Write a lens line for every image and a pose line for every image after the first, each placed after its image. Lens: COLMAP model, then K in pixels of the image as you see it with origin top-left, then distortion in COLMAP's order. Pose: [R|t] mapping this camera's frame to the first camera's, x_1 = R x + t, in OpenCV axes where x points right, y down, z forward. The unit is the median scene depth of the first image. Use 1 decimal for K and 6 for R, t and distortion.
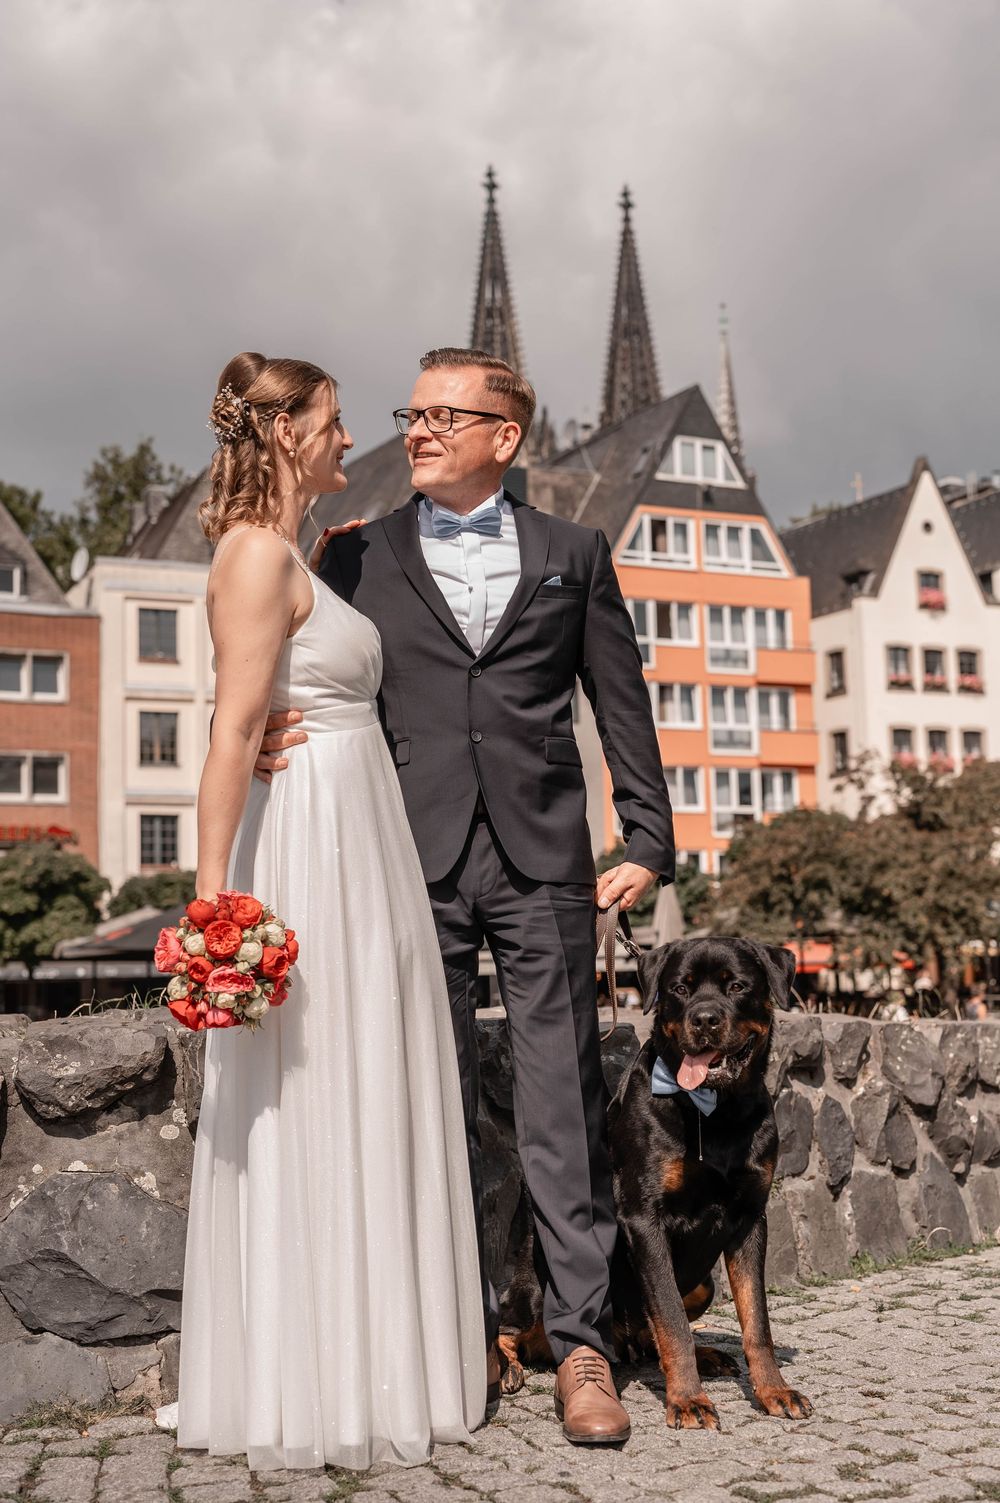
lens RADIAL K [[2068.6, 0, 500.0], [0, 2068.6, 751.5], [0, 0, 1]] dist [0.006670, 0.002876]
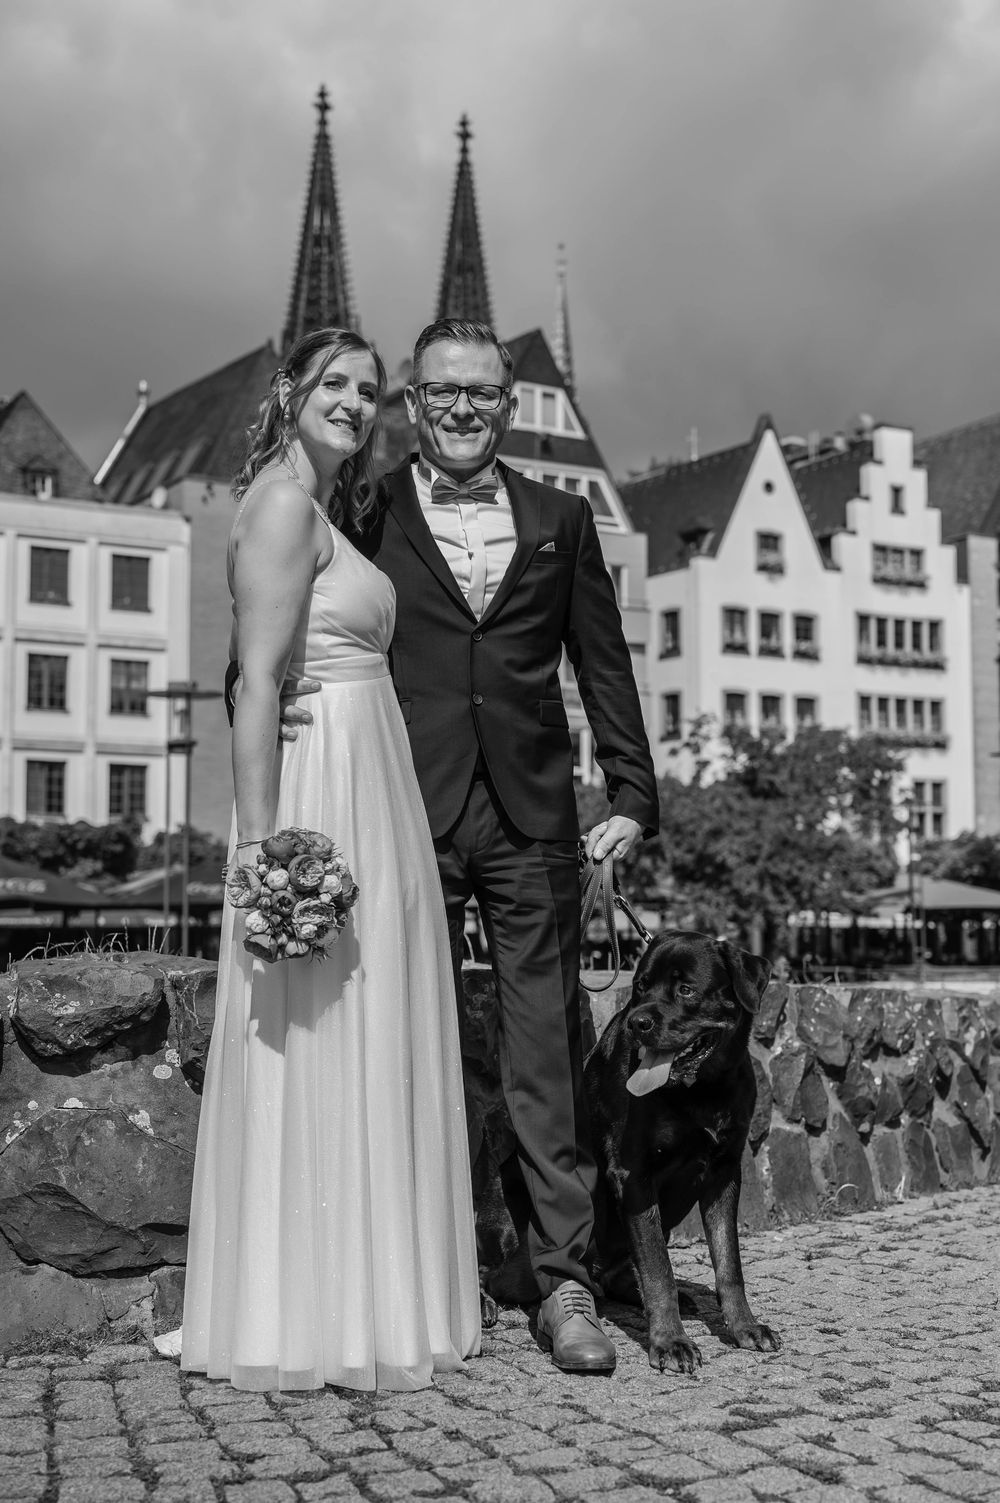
lens RADIAL K [[2149.7, 0, 500.0], [0, 2149.7, 751.5], [0, 0, 1]] dist [0.024669, -0.001774]
pose [[0.995718, 0.032224, 0.086645, -0.086755], [-0.034096, 0.999214, 0.020217, -0.002154], [-0.085926, -0.023085, 0.996034, -0.071390]]
